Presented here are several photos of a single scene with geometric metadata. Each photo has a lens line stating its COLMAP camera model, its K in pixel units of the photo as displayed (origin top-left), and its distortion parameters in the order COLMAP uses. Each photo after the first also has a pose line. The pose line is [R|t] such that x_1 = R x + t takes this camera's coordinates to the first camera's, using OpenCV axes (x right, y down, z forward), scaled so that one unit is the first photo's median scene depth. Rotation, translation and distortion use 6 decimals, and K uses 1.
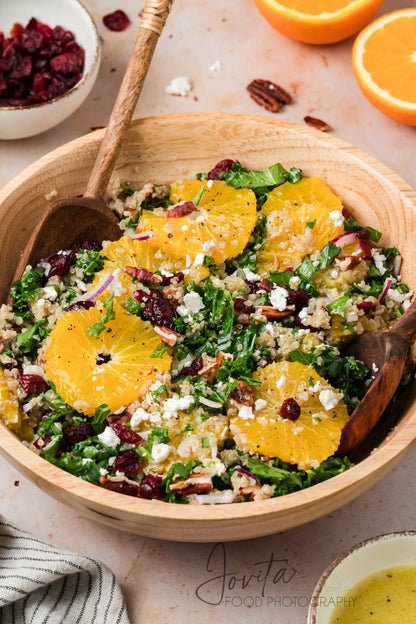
lens RADIAL K [[2375.0, 0, 208.2], [0, 2375.0, 311.1], [0, 0, 1]] dist [0.059463, -1.313011]
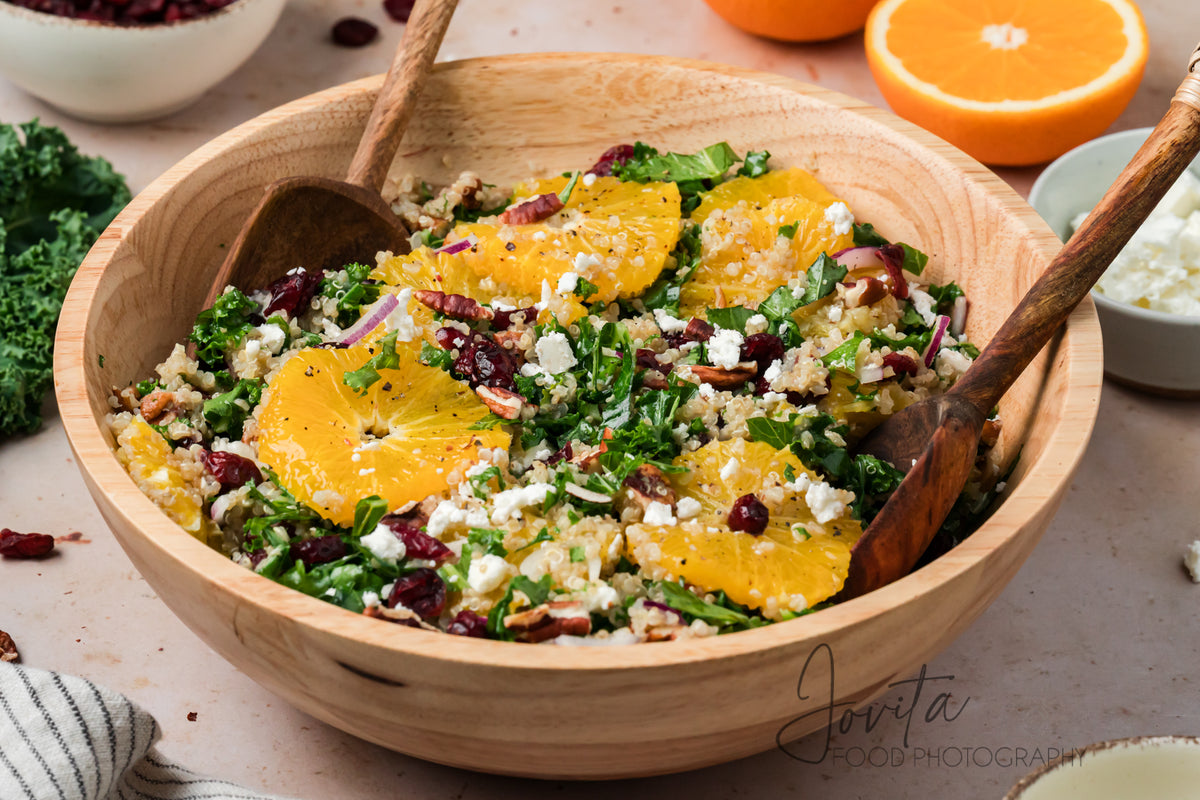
lens RADIAL K [[4567.2, 0, 599.1], [0, 4567.2, 431.0], [0, 0, 1]] dist [0.059463, -1.313011]
pose [[0.999902, 0.012645, 0.006050, -0.002555], [-0.010842, 0.971203, -0.238008, 0.242639], [-0.008885, 0.237919, 0.971244, 0.063700]]
